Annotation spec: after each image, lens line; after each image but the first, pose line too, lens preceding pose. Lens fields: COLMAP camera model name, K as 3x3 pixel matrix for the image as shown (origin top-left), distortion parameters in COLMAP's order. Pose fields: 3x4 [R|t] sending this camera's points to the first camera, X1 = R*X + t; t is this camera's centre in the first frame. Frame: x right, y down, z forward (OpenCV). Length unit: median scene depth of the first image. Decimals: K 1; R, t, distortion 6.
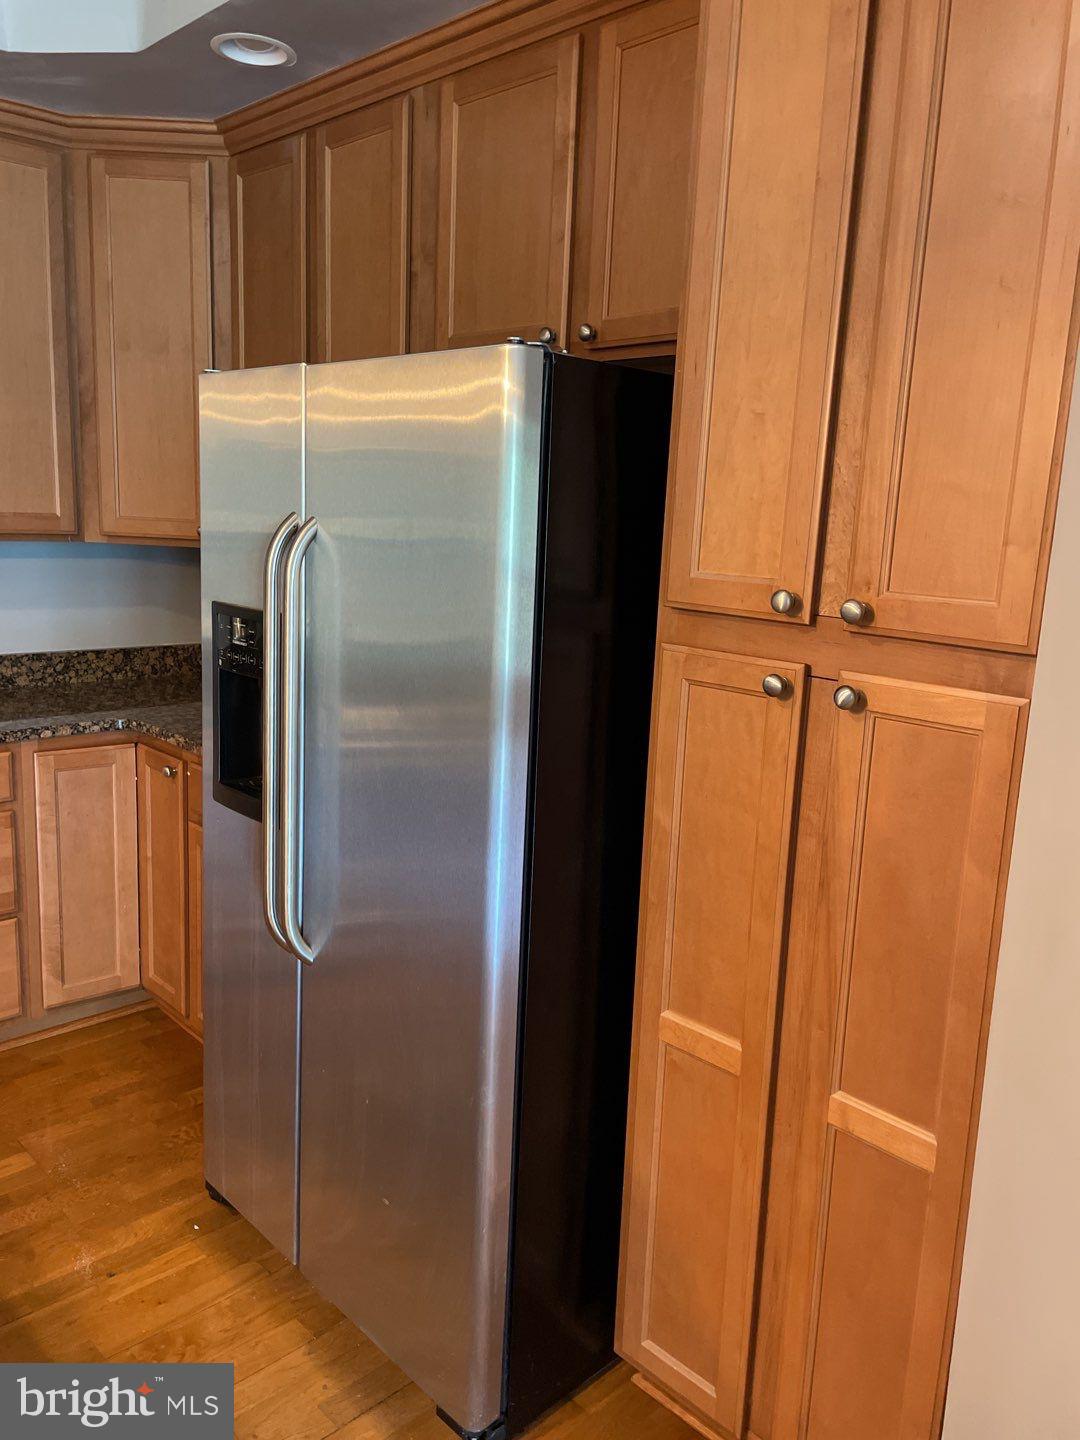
lens RADIAL K [[1117.1, 0, 545.6], [0, 1117.1, 718.4], [0, 0, 1]] dist [0.067132, -0.081098]
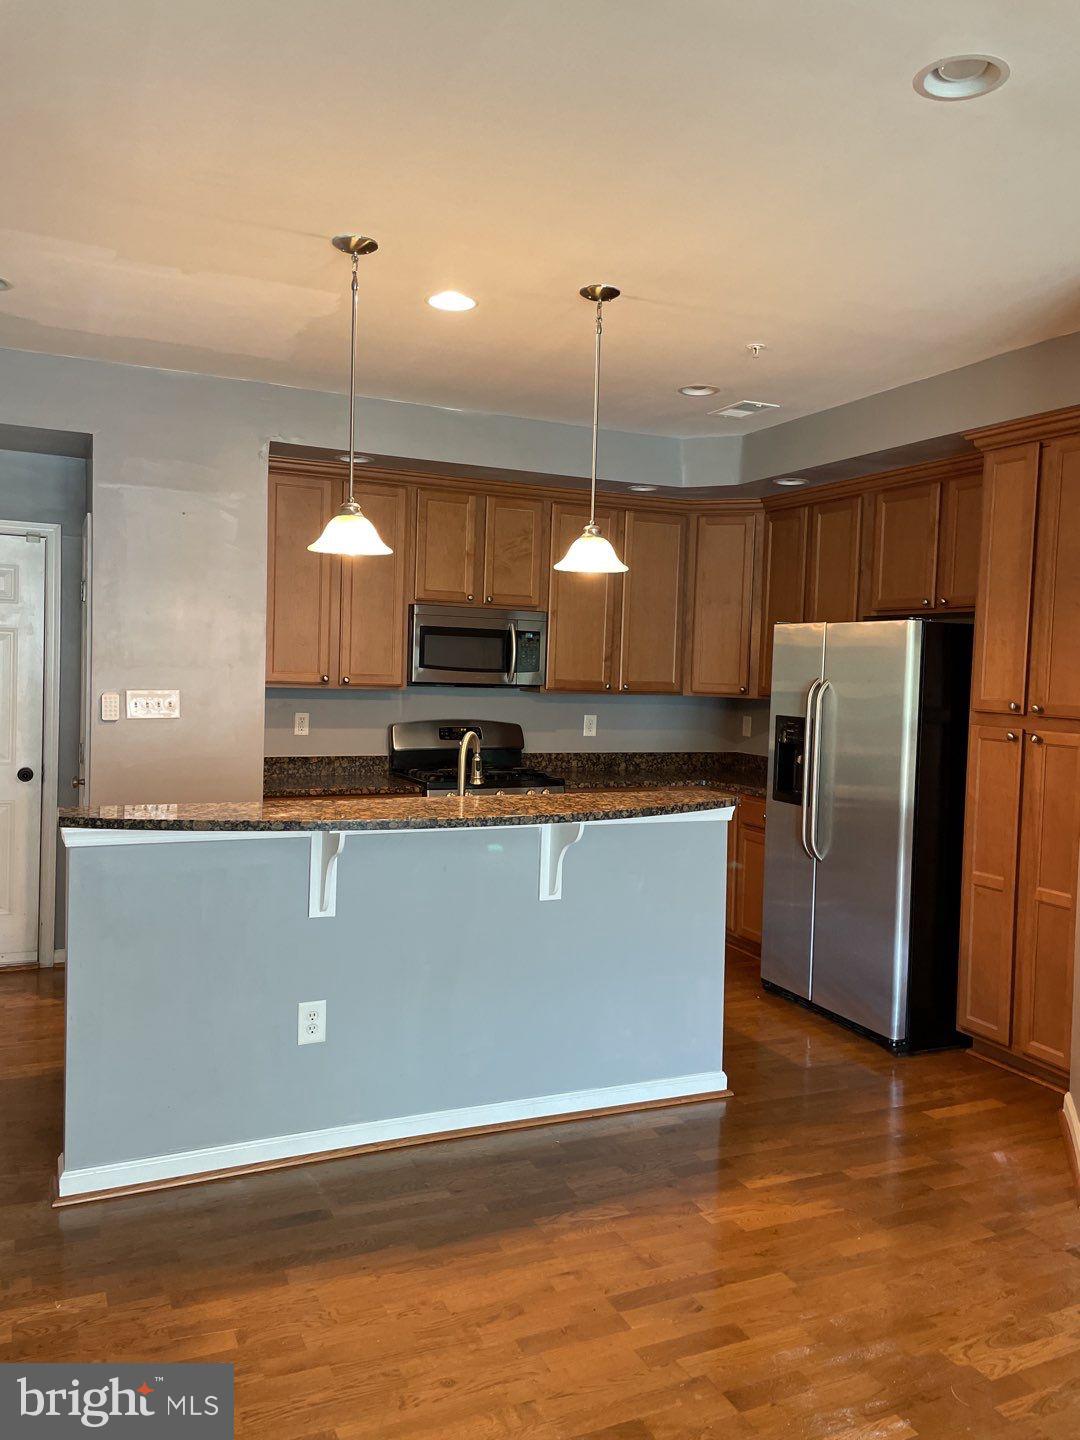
lens RADIAL K [[1117.1, 0, 543.3], [0, 1117.1, 722.7], [0, 0, 1]] dist [0.067132, -0.081098]
pose [[0.943825, -0.000223, -0.330446, 0.027375], [-0.047581, 0.989487, -0.136569, 0.295618], [0.327003, 0.144620, 0.933892, -1.578158]]
